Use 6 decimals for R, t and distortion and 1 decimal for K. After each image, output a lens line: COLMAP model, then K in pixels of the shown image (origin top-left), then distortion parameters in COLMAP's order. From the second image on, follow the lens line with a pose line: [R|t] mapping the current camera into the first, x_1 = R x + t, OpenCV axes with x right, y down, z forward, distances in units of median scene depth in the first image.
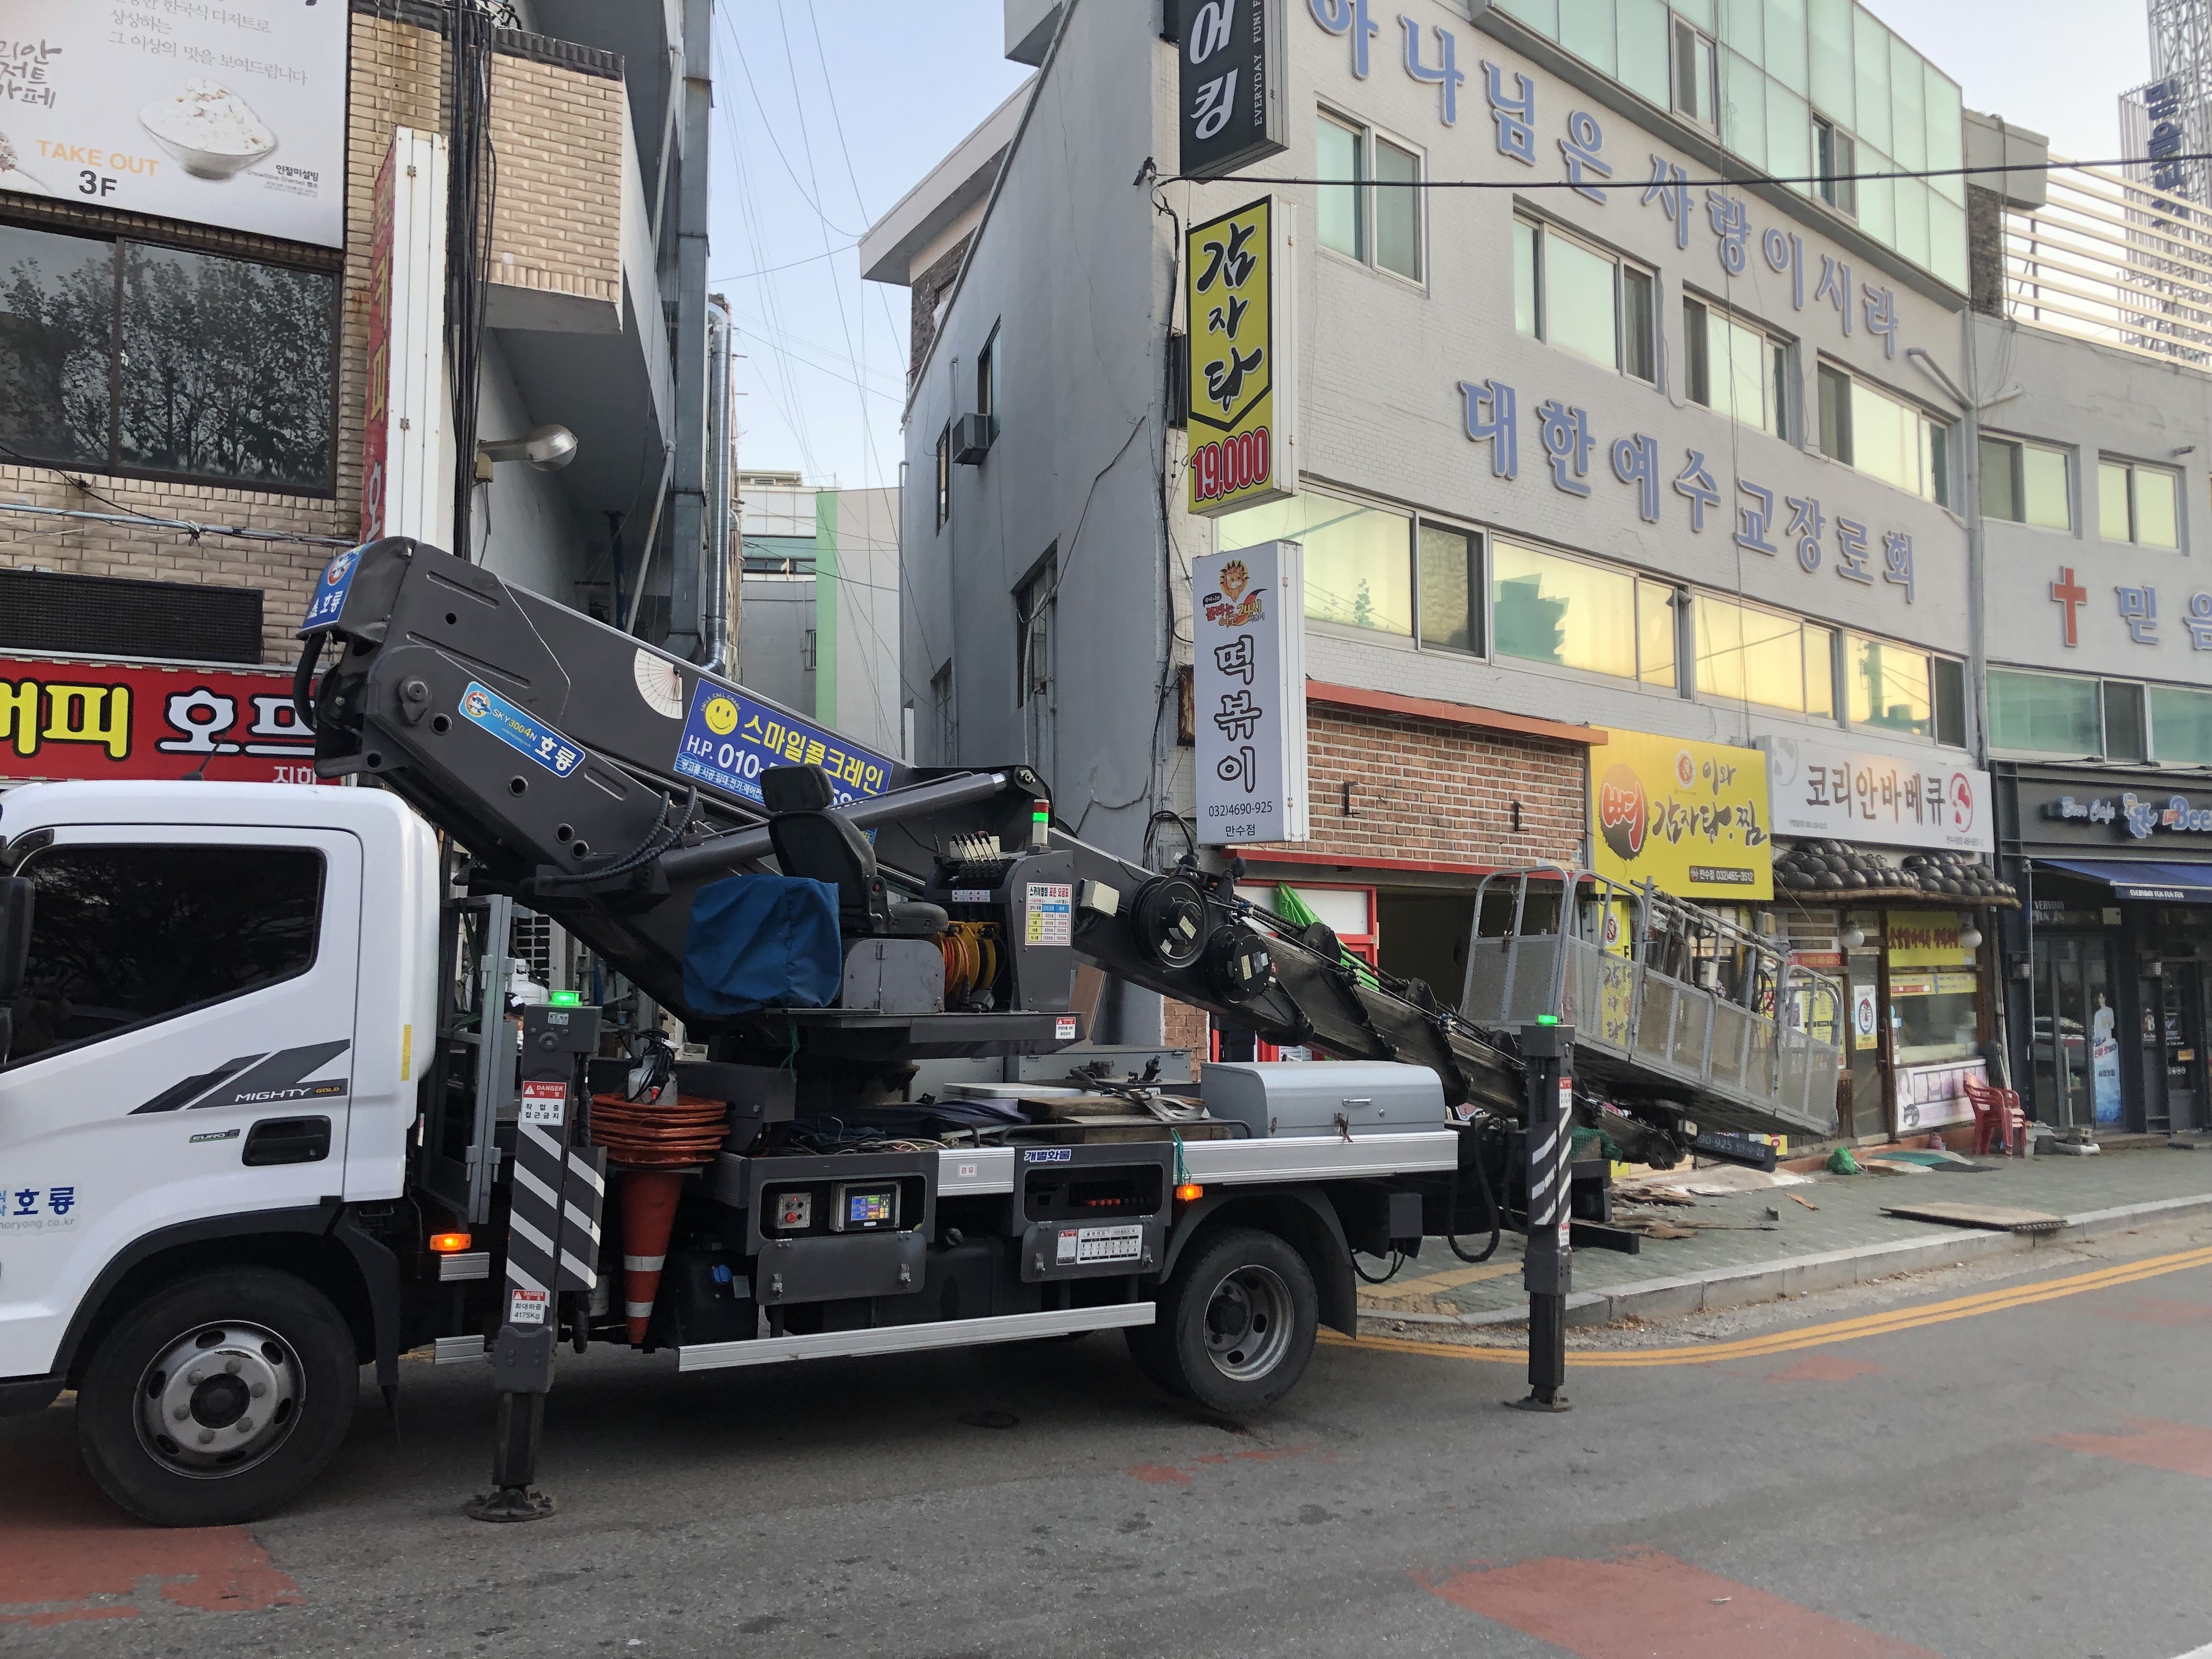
lens RADIAL K [[1801.7, 0, 1106.0], [0, 1801.7, 829.5], [0, 0, 1]] dist [0.109579, -0.251332]
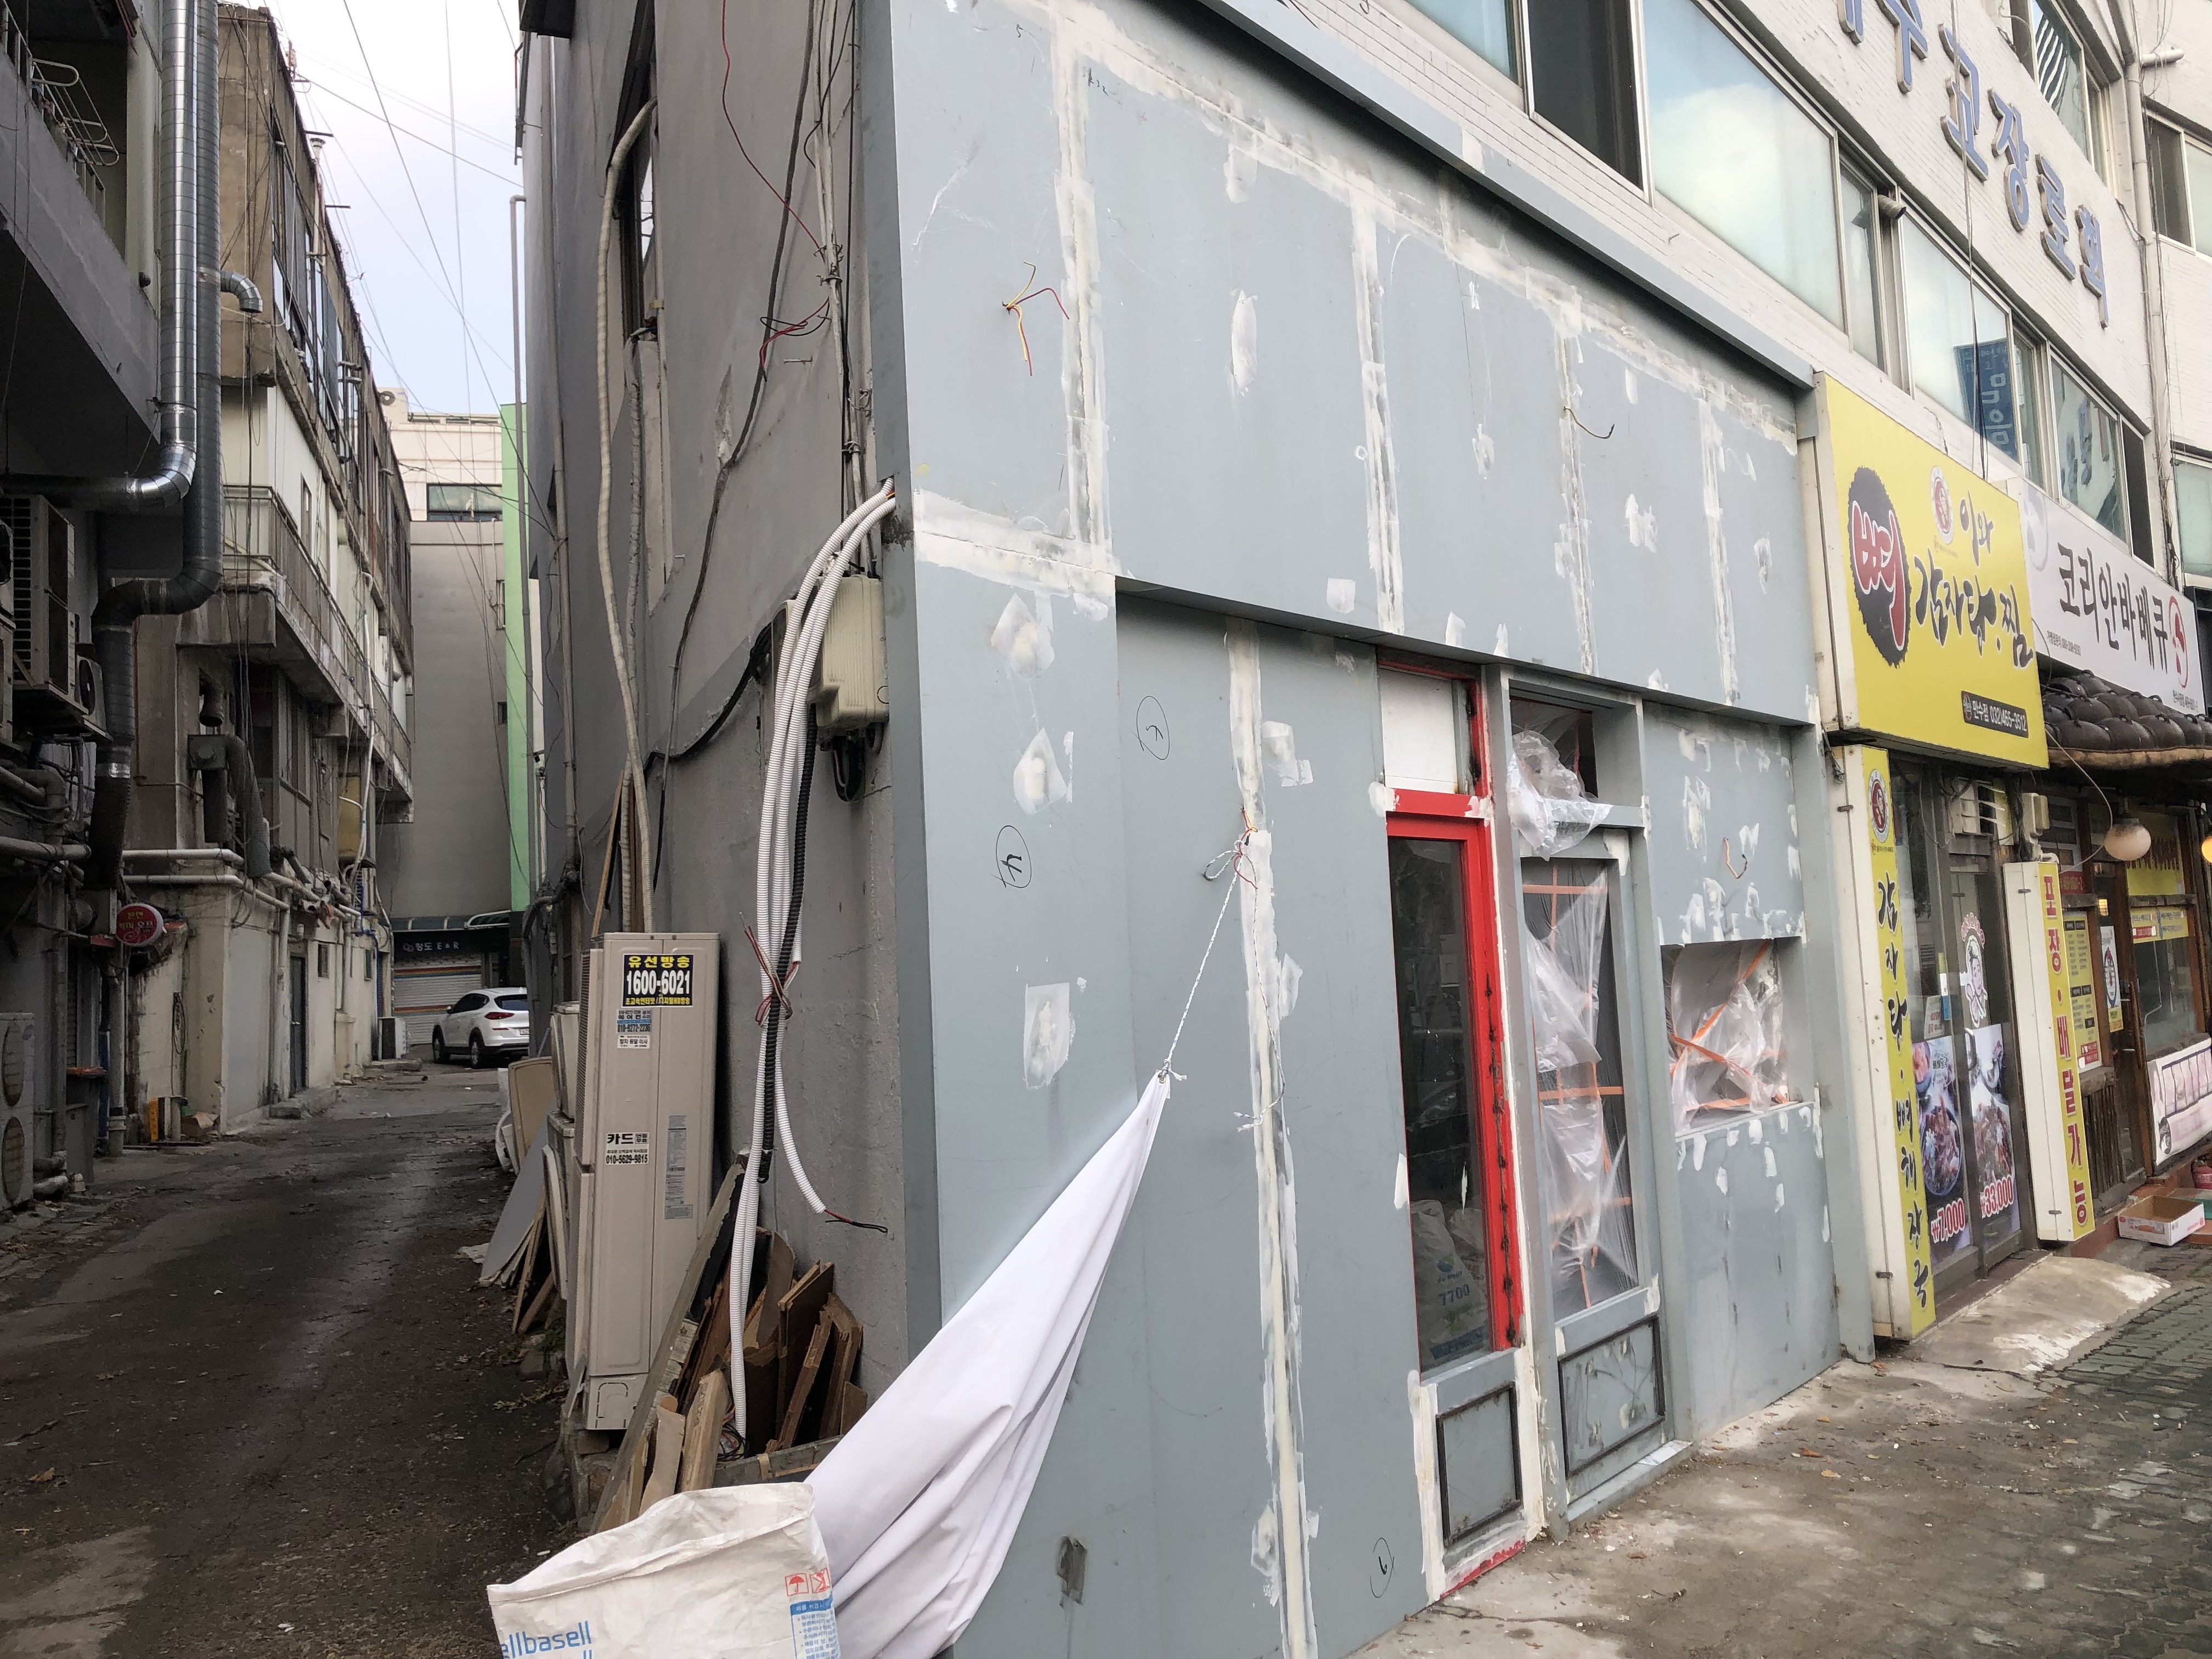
lens RADIAL K [[1801.7, 0, 1106.0], [0, 1801.7, 829.5], [0, 0, 1]] dist [0.109579, -0.251332]
pose [[0.992788, -0.037348, 0.113916, 0.020895], [0.038465, 0.999231, -0.007621, 0.049945], [-0.113544, 0.011947, 0.993461, 0.485031]]
